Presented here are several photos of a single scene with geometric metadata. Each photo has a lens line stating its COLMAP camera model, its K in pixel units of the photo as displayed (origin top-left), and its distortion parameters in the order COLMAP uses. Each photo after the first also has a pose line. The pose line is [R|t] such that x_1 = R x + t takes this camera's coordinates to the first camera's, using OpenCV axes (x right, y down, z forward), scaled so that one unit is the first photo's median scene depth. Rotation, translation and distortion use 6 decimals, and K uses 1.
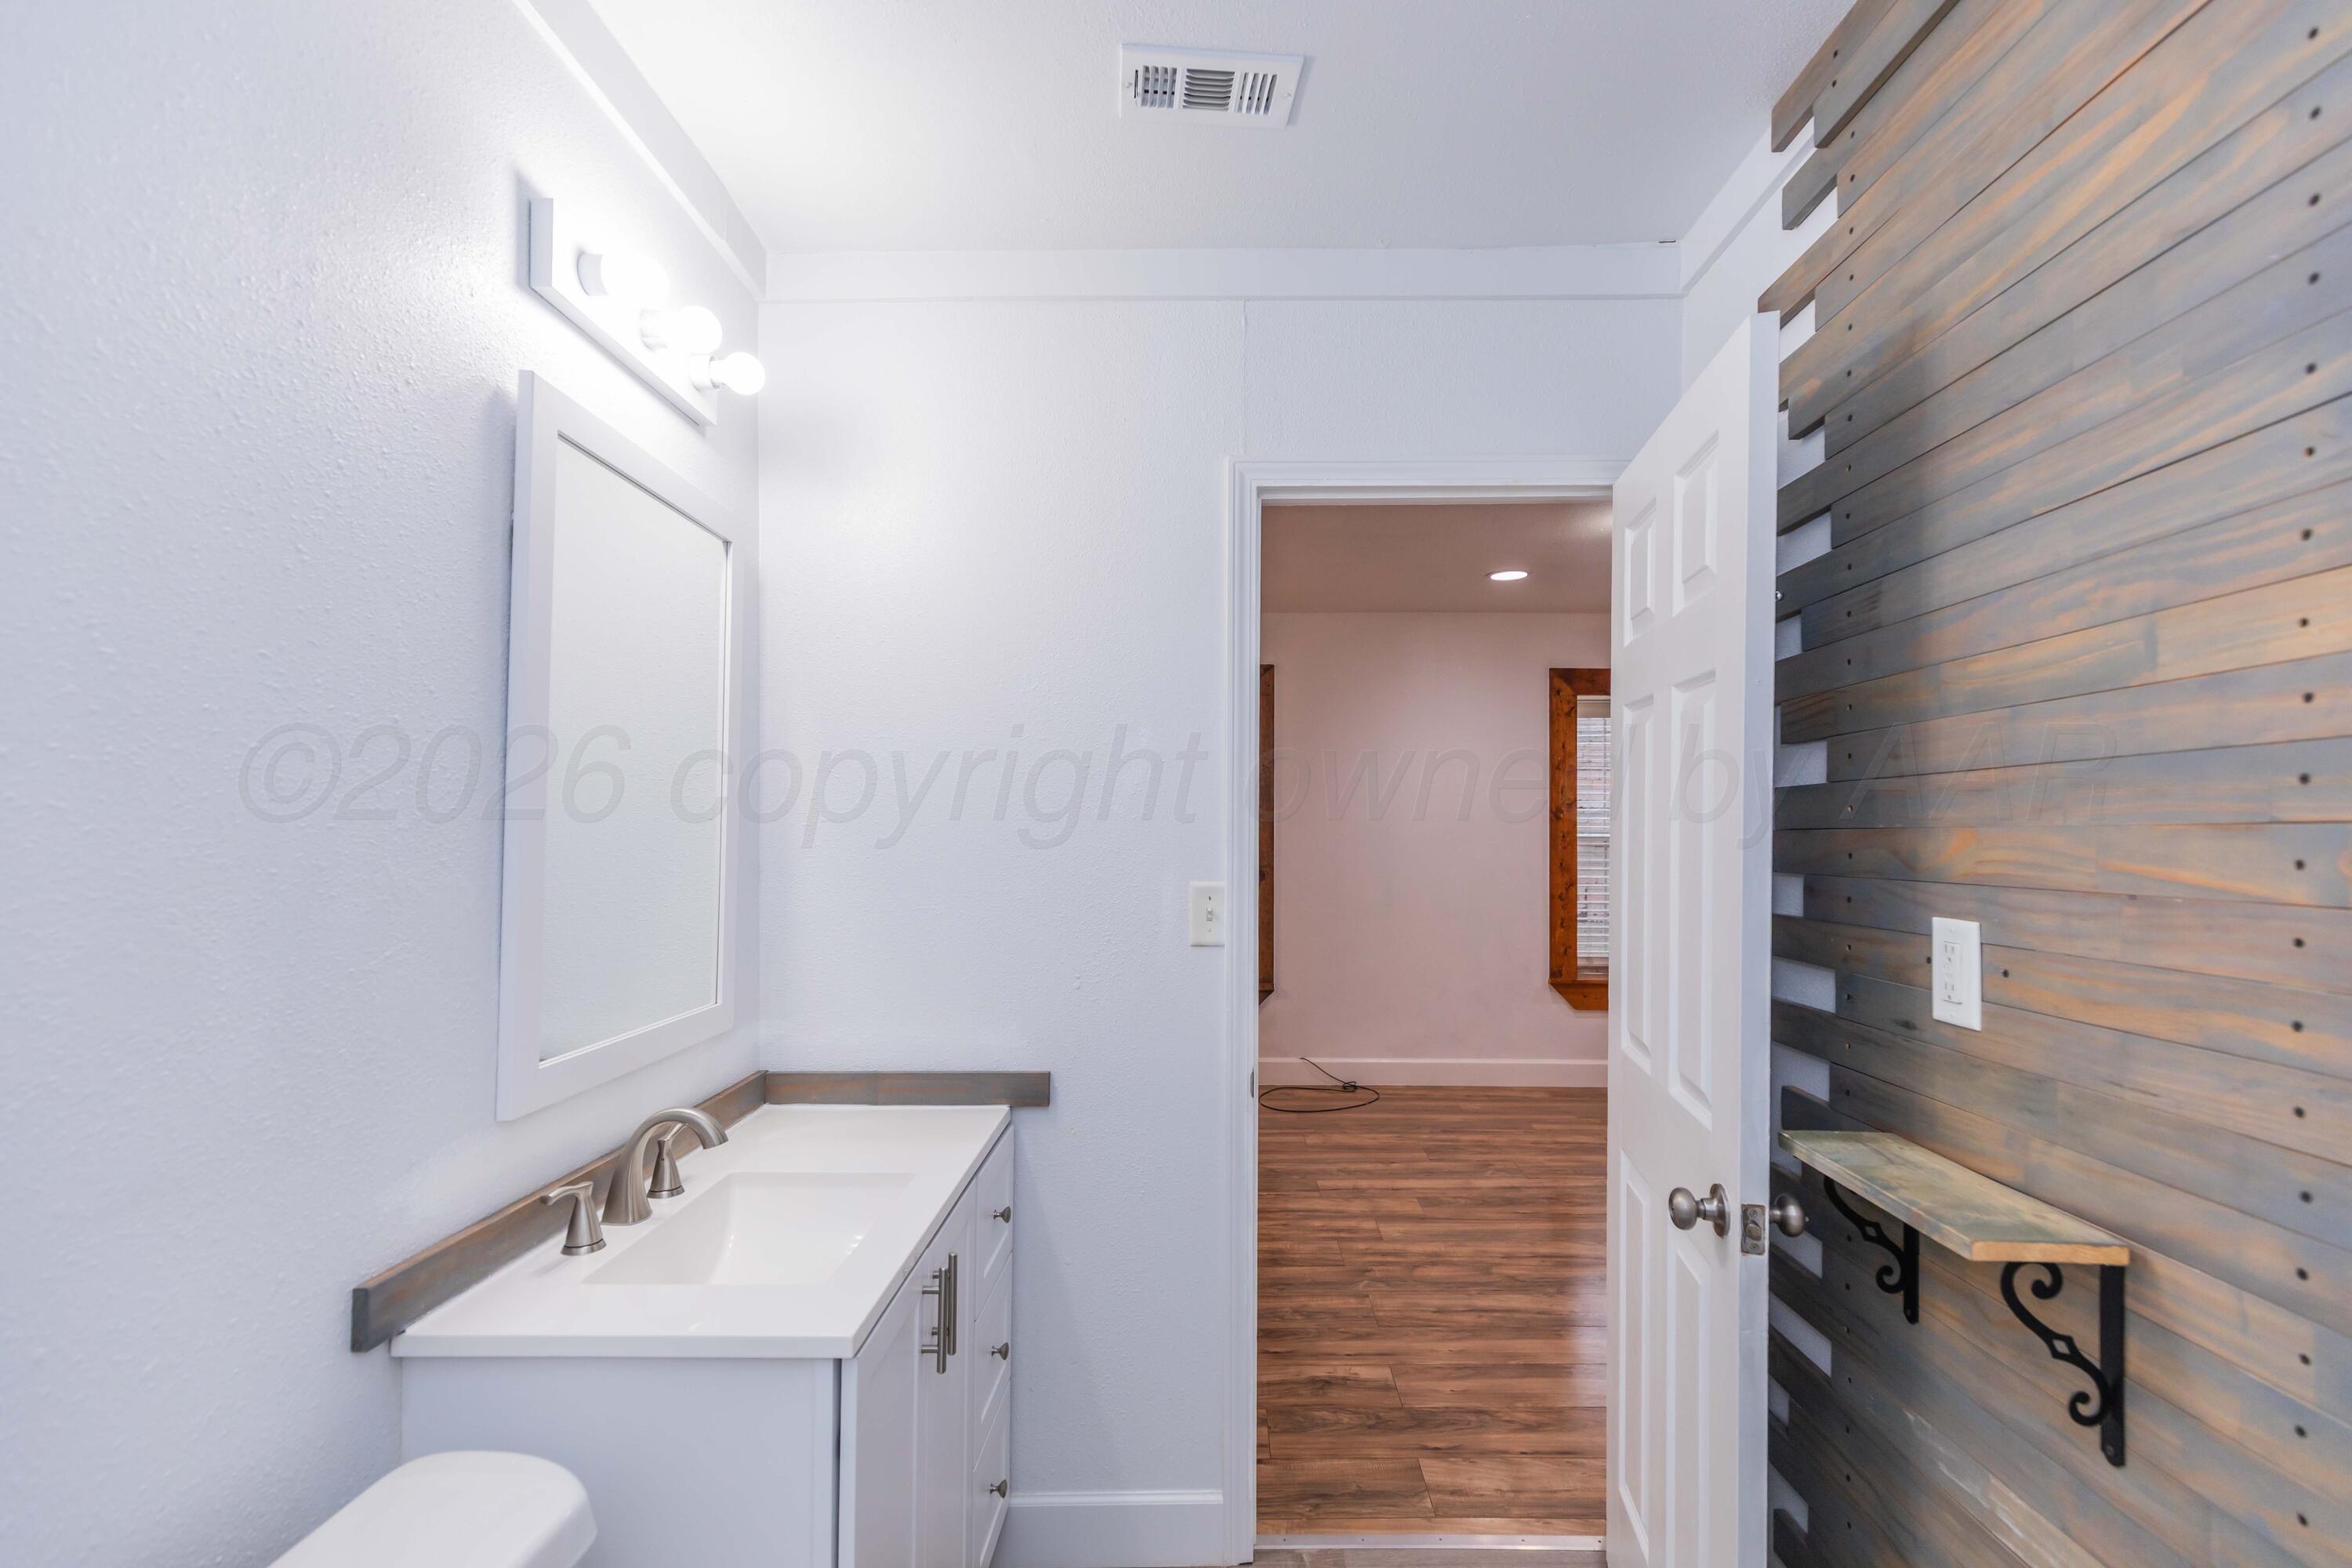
lens RADIAL K [[1048.6, 0, 1213.2], [0, 1048.6, 821.2], [0, 0, 1]] dist [-0.002116, -0.000370]
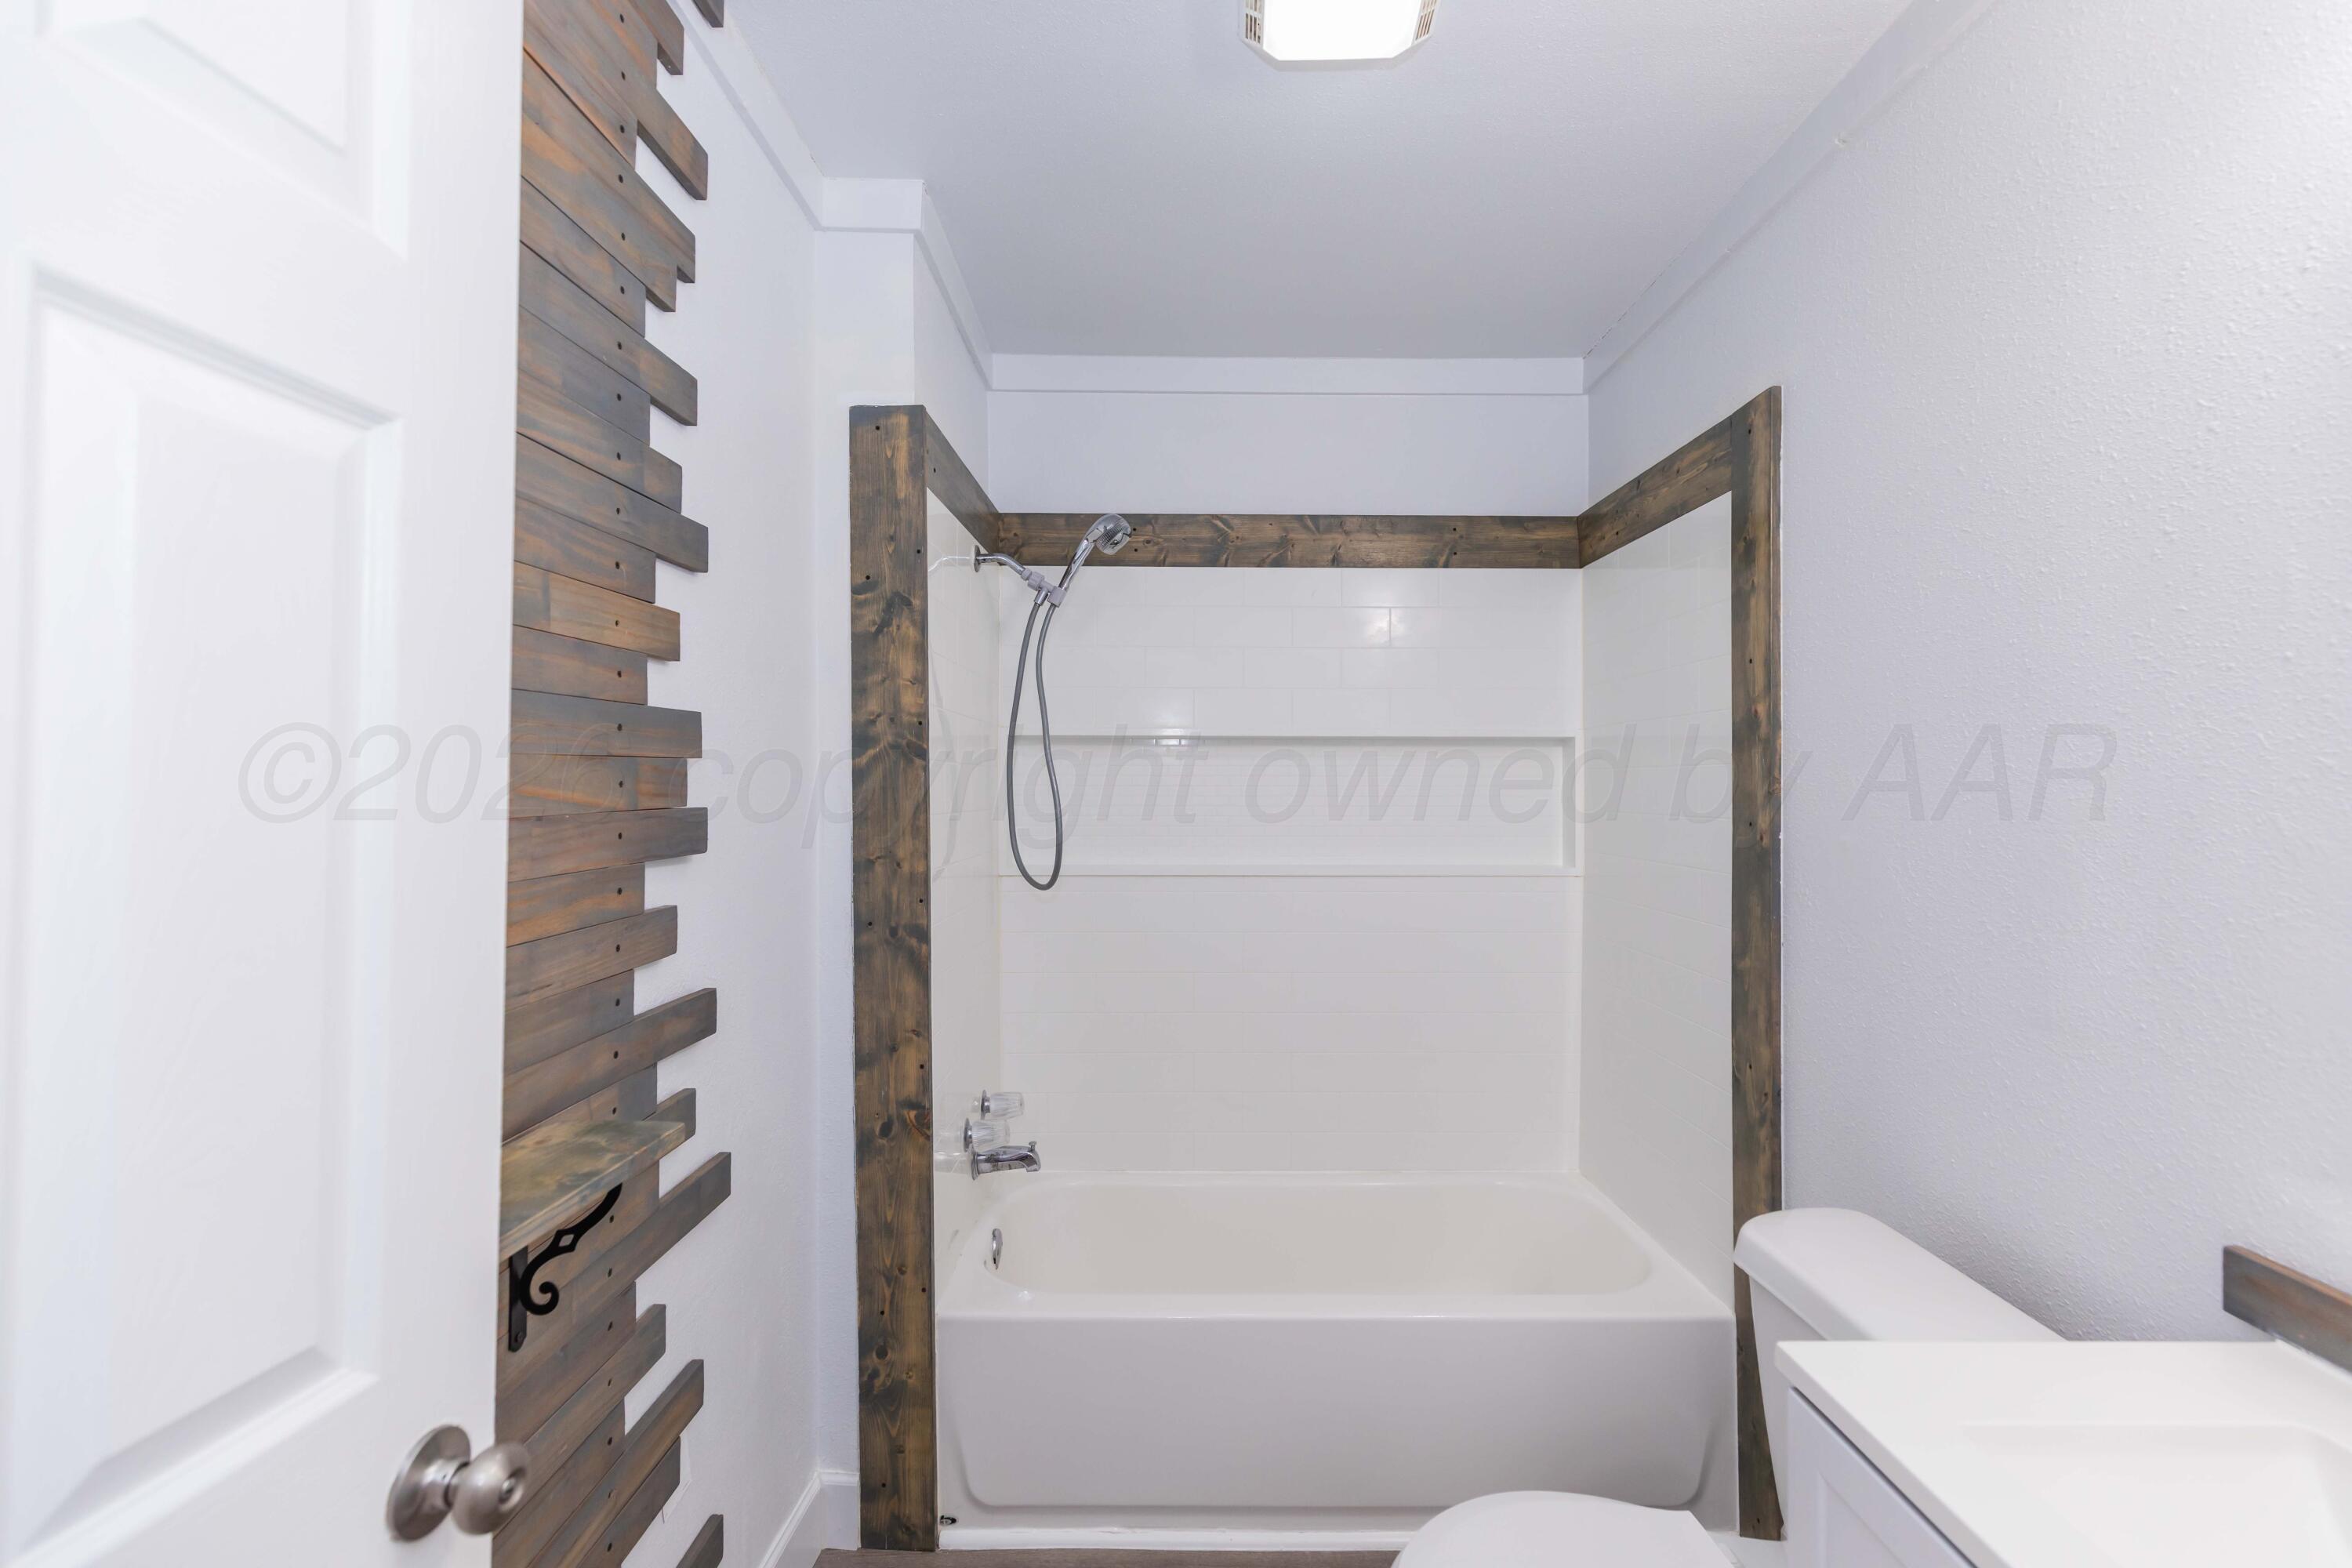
lens RADIAL K [[1074.3, 0, 1198.7], [0, 1074.3, 781.3], [0, 0, 1]] dist [0.010125, -0.002915]
pose [[-0.999880, -0.013206, -0.008071, 0.051458], [-0.013123, 0.999862, -0.010178, 0.010048], [0.008204, -0.010070, -0.999916, 0.610040]]
